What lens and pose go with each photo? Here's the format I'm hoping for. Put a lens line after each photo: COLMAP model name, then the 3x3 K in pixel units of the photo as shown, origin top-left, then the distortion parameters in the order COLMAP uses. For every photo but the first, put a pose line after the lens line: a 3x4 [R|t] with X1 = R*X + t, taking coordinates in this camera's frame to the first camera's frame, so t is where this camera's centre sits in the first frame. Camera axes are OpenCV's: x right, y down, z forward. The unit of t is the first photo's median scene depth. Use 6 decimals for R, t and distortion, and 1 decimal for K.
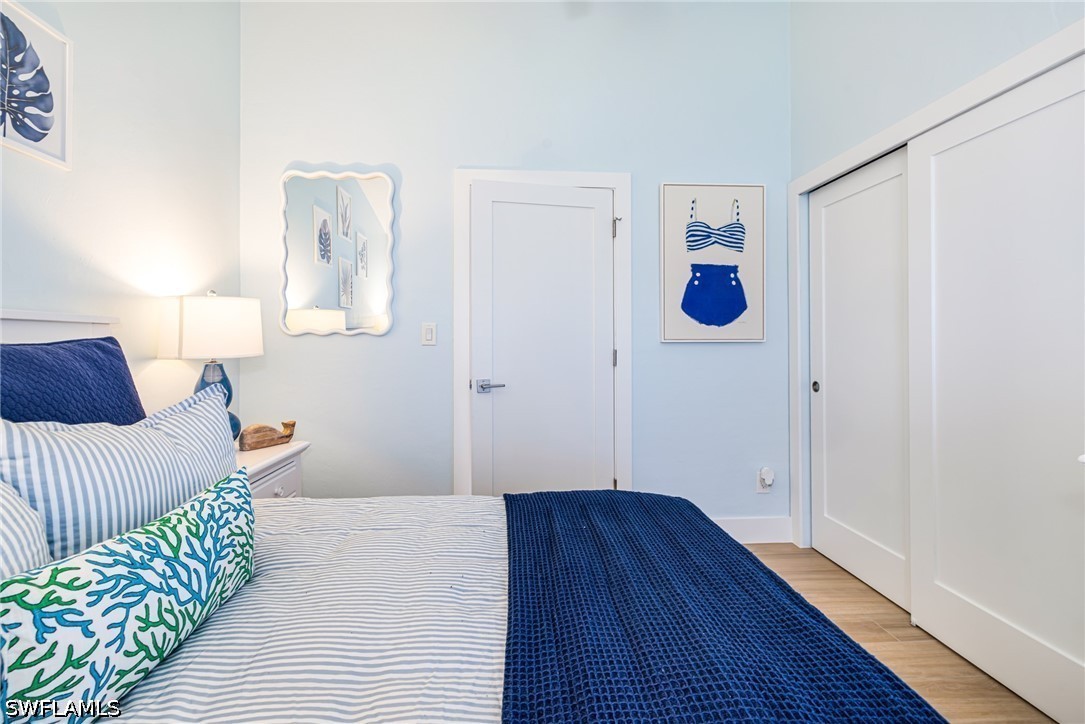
lens RADIAL K [[475.4, 0, 556.8], [0, 475.4, 348.1], [0, 0, 1]] dist [0.000097, -0.000184]
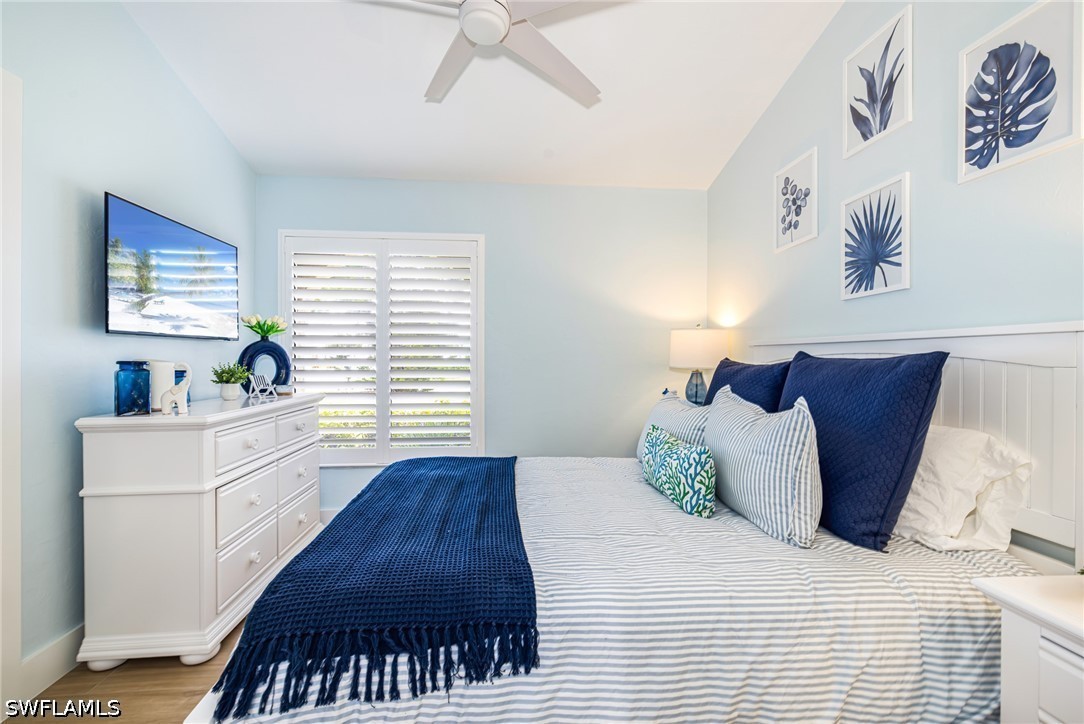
lens RADIAL K [[485.9, 0, 536.7], [0, 485.9, 359.8], [0, 0, 1]] dist [0.018018, -0.000758]
pose [[-0.999792, 0.002554, 0.020247, -0.209974], [0.002768, 0.999941, 0.010529, -0.026723], [-0.020219, 0.010583, -0.999740, 2.878211]]
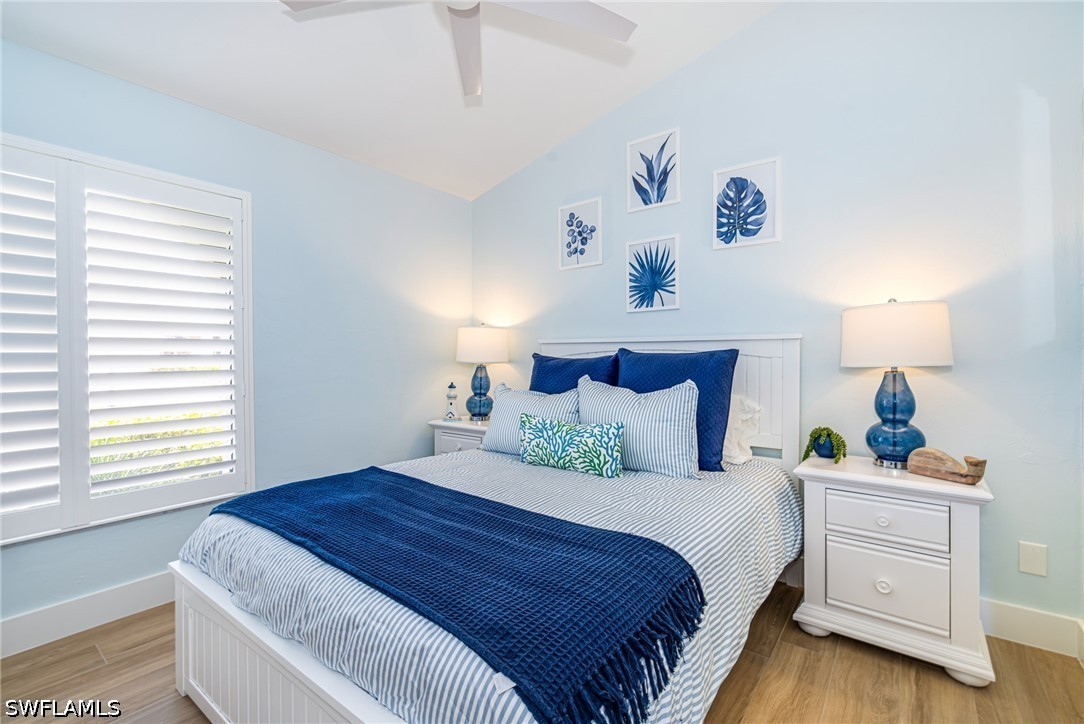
lens RADIAL K [[485.9, 0, 536.7], [0, 485.9, 359.8], [0, 0, 1]] dist [0.018018, -0.000758]
pose [[-0.694857, 0.014949, -0.718992, 1.052435], [0.000325, 0.999790, 0.020473, -0.029219], [0.719147, 0.013993, -0.694717, 2.407127]]
